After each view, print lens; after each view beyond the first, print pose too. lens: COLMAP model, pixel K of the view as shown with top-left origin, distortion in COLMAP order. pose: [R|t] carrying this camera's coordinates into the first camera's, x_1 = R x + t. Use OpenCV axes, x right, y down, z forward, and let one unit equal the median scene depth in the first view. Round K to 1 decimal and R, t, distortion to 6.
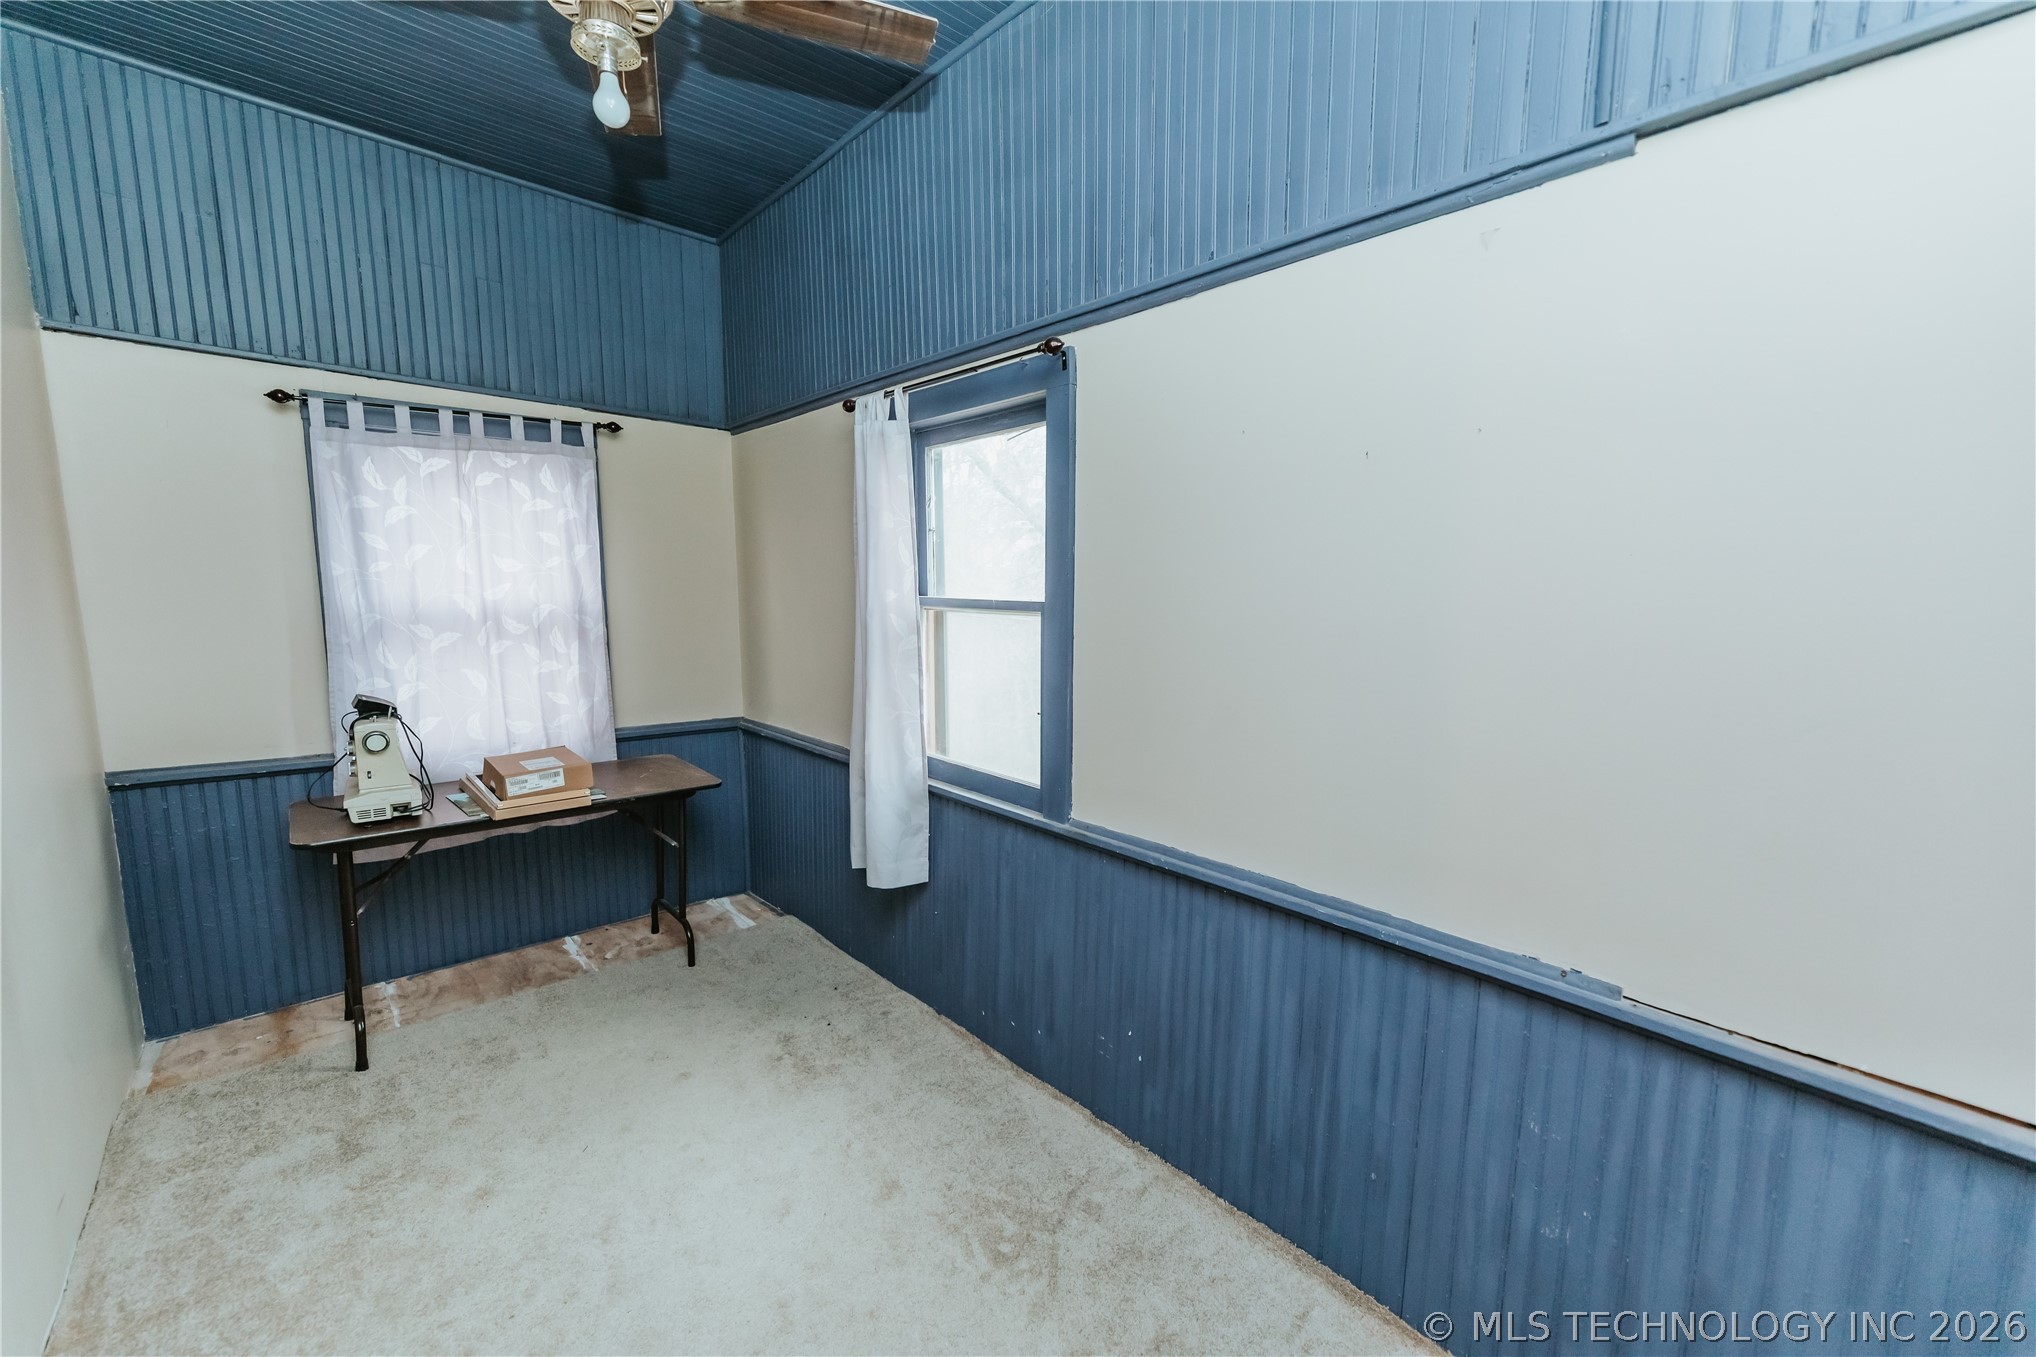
lens RADIAL K [[813.2, 0, 1004.7], [0, 813.2, 677.9], [0, 0, 1]] dist [0.002411, 0.000084]
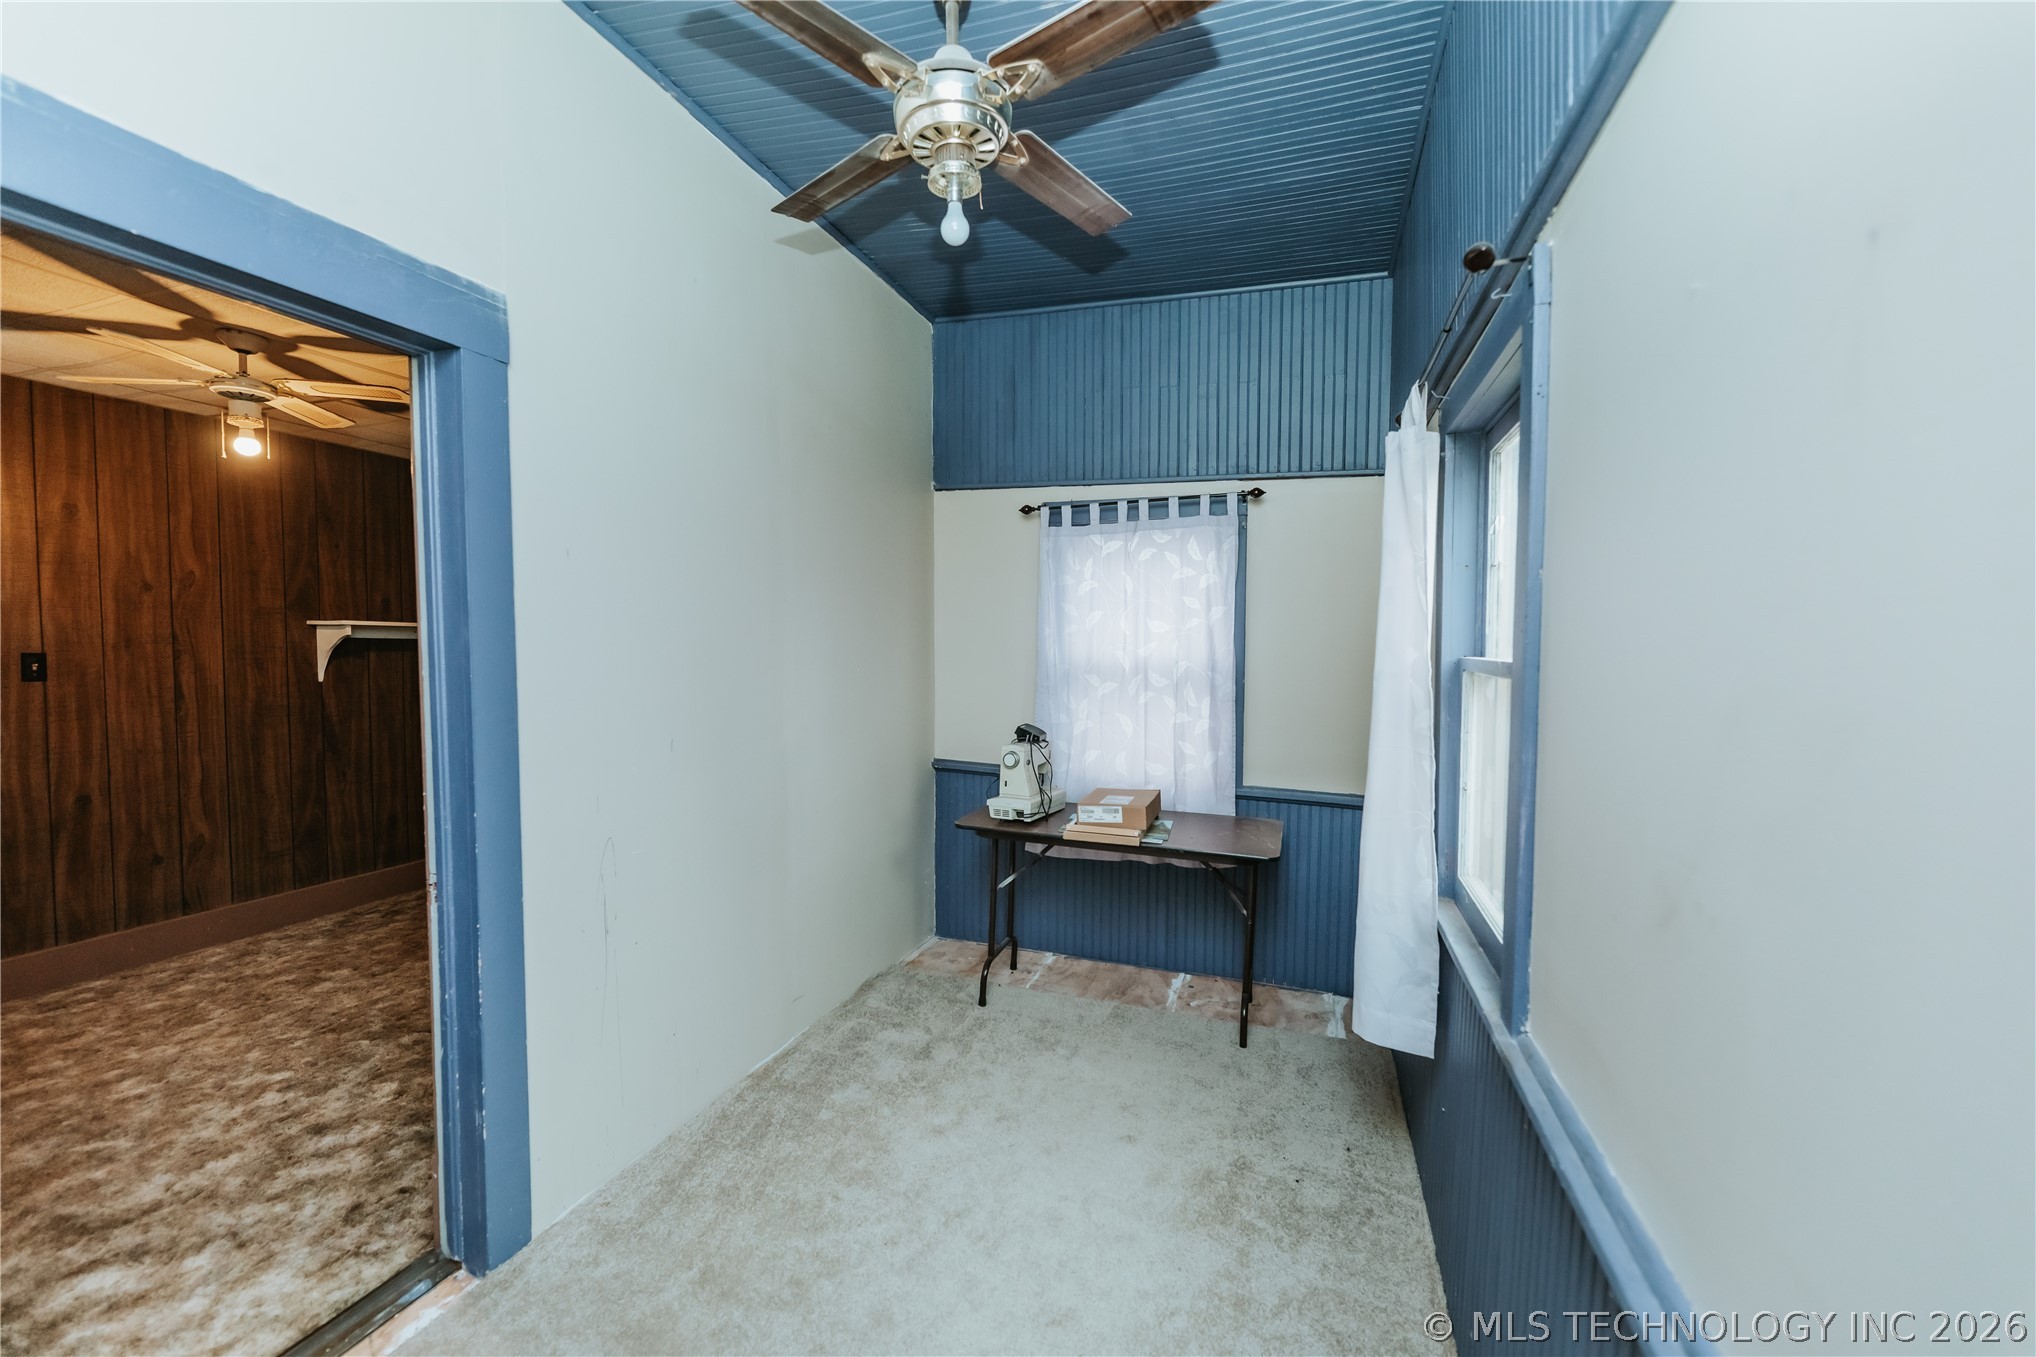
lens RADIAL K [[813.2, 0, 1011.9], [0, 813.2, 676.9], [0, 0, 1]] dist [0.002411, 0.000084]
pose [[0.497249, 0.037492, -0.866797, 0.289143], [-0.113194, 0.993330, -0.021970, -0.020009], [0.860192, 0.109041, 0.498176, 0.263462]]
